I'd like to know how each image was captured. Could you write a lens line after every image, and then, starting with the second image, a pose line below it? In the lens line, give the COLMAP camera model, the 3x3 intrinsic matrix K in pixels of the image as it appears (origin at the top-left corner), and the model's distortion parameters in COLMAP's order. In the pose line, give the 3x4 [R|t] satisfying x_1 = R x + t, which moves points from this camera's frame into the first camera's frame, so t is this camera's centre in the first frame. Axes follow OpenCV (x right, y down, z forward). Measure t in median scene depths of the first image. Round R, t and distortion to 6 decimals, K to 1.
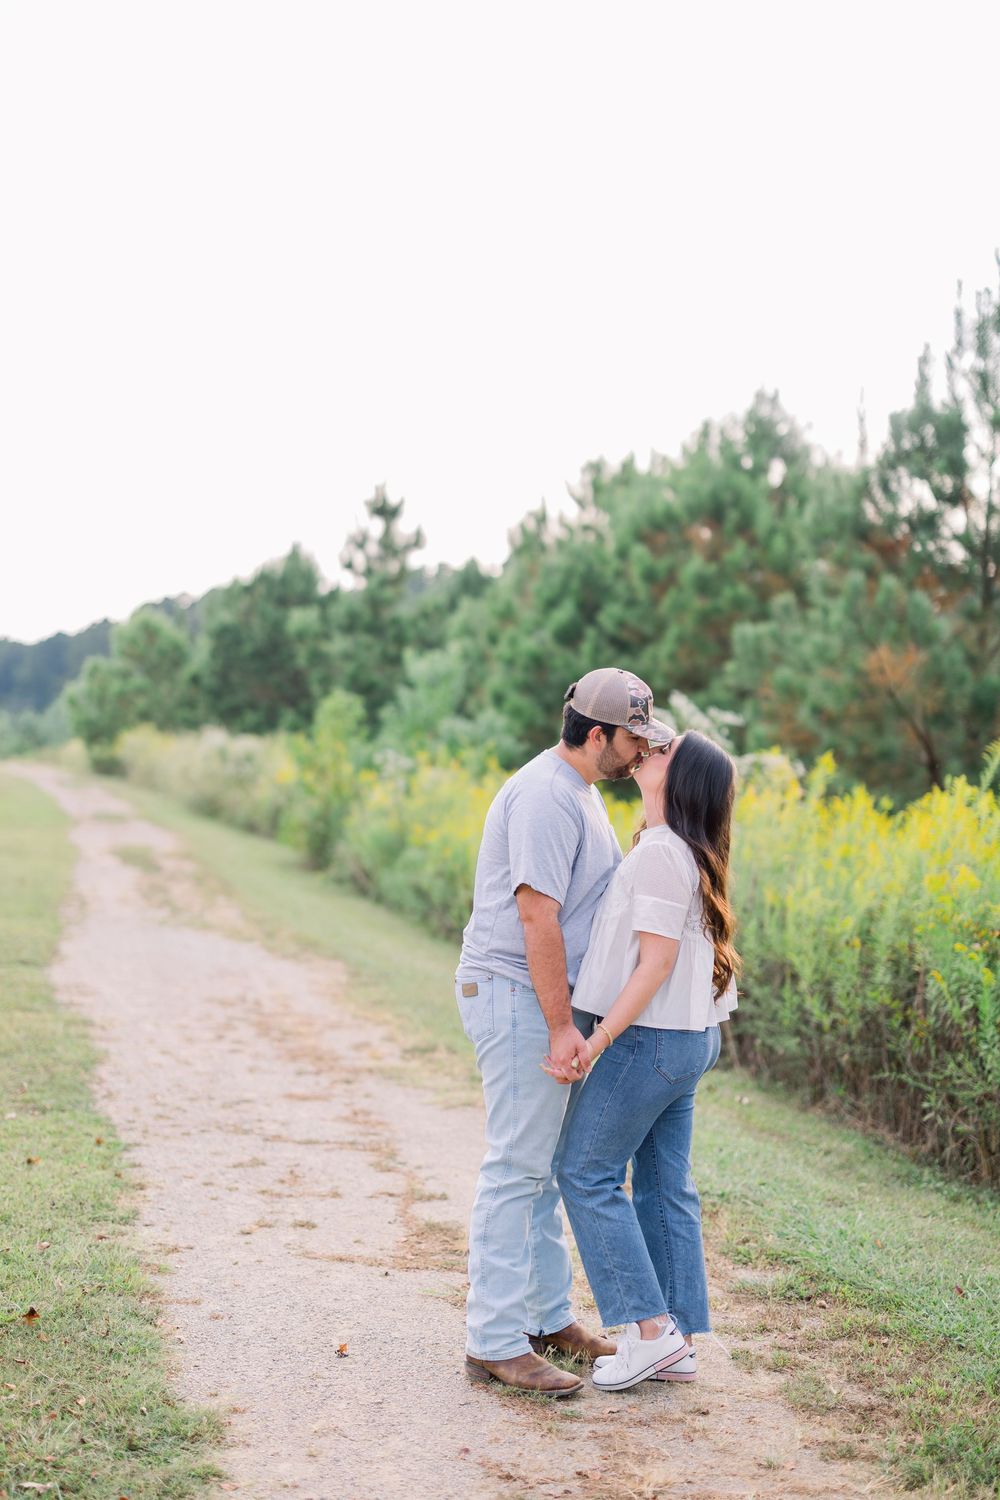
lens RADIAL K [[2160.2, 0, 450.5], [0, 2160.2, 747.7], [0, 0, 1]] dist [-0.008378, -0.048380]
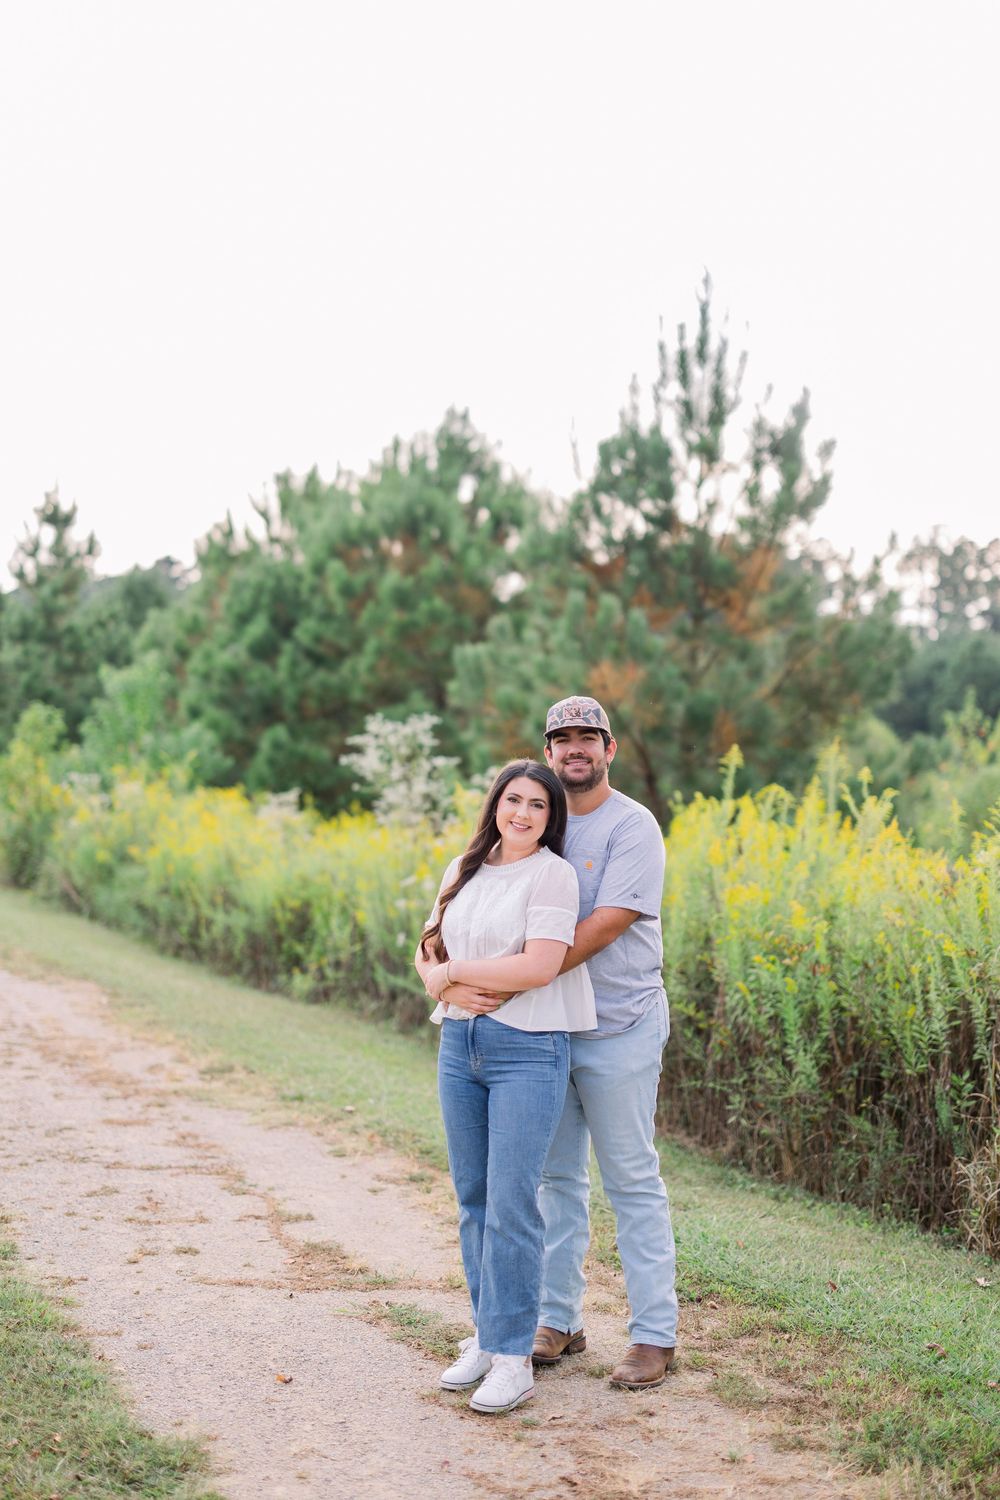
lens RADIAL K [[2160.2, 0, 450.5], [0, 2160.2, 747.7], [0, 0, 1]] dist [-0.008378, -0.048380]
pose [[0.985454, -0.005939, 0.169841, -0.067676], [0.006349, 0.999978, -0.001869, -0.007234], [-0.169826, 0.002920, 0.985470, -0.011224]]
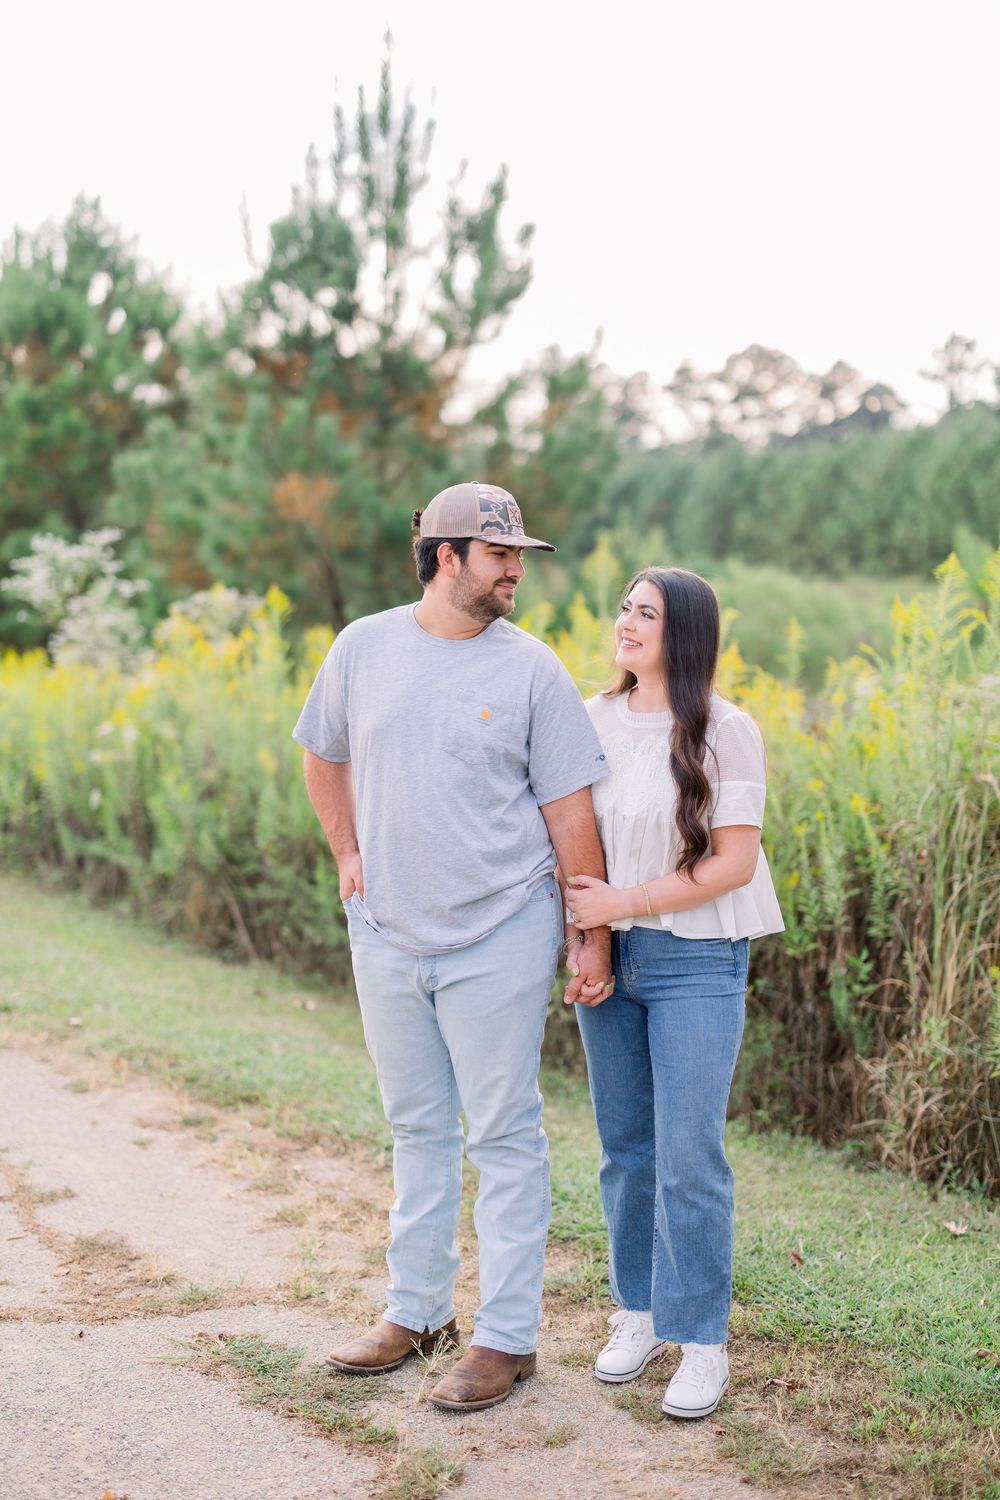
lens RADIAL K [[2122.2, 0, 502.3], [0, 2122.2, 853.8], [0, 0, 1]] dist [-0.054414, 0.026919]
pose [[0.927990, -0.066139, 0.366689, -0.078375], [0.019628, 0.991431, 0.129149, -0.002615], [-0.372089, -0.112652, 0.921336, 0.165822]]
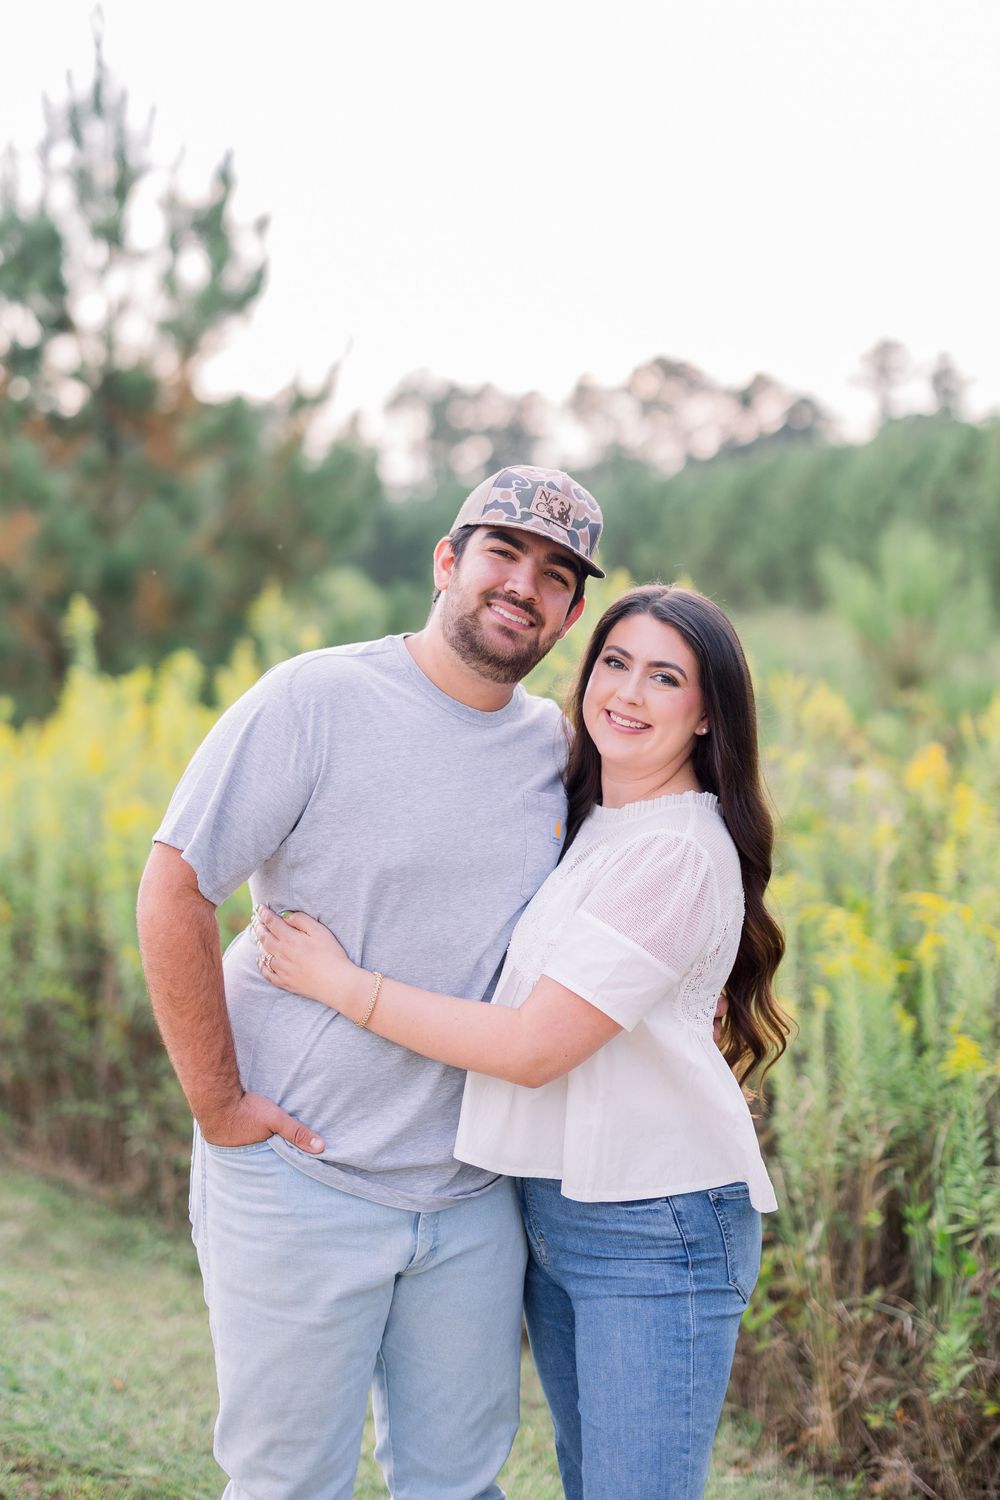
lens RADIAL K [[2443.1, 0, 500.6], [0, 2443.1, 856.0], [0, 0, 1]] dist [-0.172552, 0.133048]
pose [[0.912576, -0.088329, 0.399253, 0.015212], [0.054952, 0.994025, 0.094310, 0.004988], [-0.405198, -0.064126, 0.911977, 0.168313]]
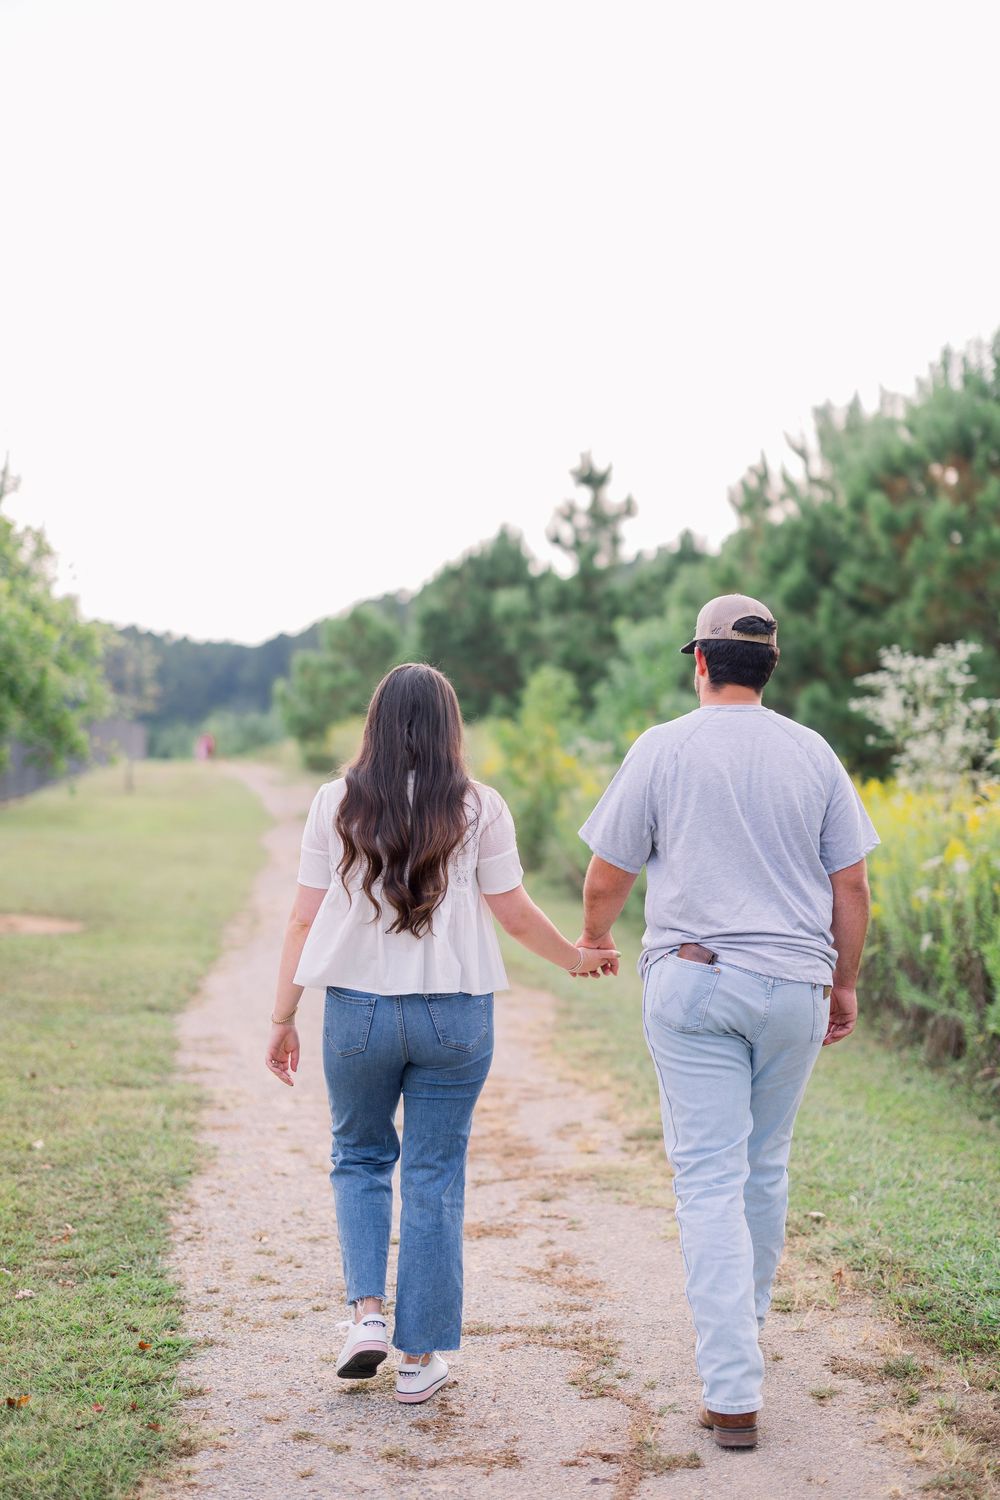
lens RADIAL K [[2106.3, 0, 500.0], [0, 2106.3, 750.0], [0, 0, 1]] dist [-0.022226, -0.043188]
pose [[0.996018, -0.035865, -0.081620, -0.001301], [0.036364, 0.999328, 0.004643, 0.005445], [0.081398, -0.007593, 0.996653, 0.262042]]
